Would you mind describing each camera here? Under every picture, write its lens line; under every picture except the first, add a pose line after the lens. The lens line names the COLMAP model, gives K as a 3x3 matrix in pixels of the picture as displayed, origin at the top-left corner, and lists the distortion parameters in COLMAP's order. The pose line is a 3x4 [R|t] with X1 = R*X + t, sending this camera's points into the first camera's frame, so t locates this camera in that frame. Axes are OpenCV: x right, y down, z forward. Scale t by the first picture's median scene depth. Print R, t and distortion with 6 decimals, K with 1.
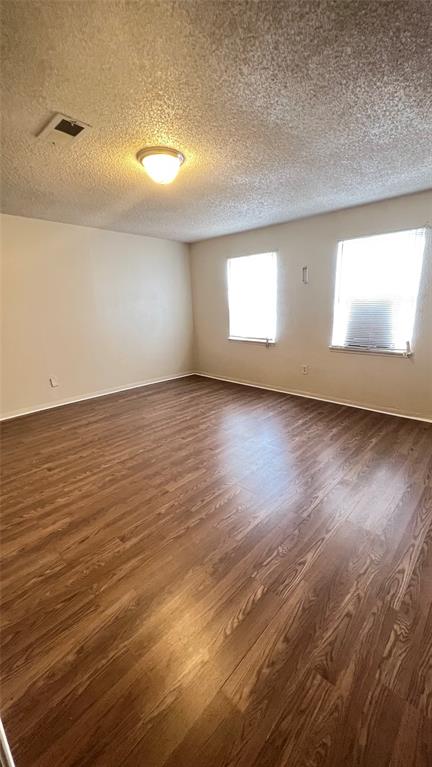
lens RADIAL K [[307.4, 0, 213.2], [0, 307.4, 381.9], [0, 0, 1]] dist [-0.000944, 0.000502]
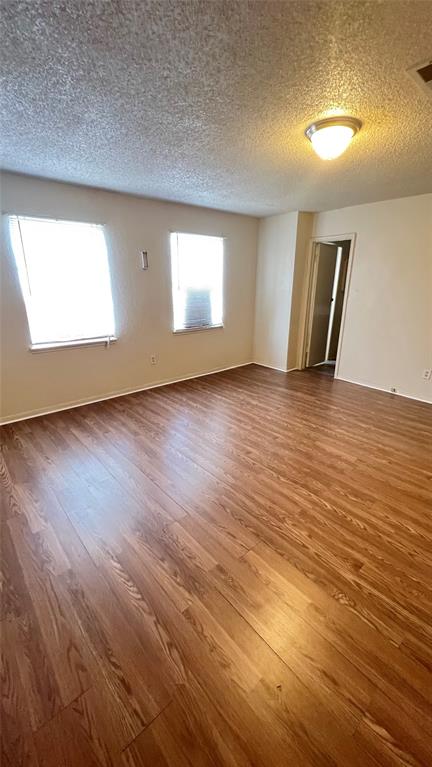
lens RADIAL K [[307.4, 0, 212.9], [0, 307.4, 385.3], [0, 0, 1]] dist [-0.000944, 0.000502]
pose [[0.094087, -0.298807, 0.949664, -0.751416], [0.243979, 0.931728, 0.268992, -0.213497], [-0.965206, 0.206389, 0.160566, 0.799484]]
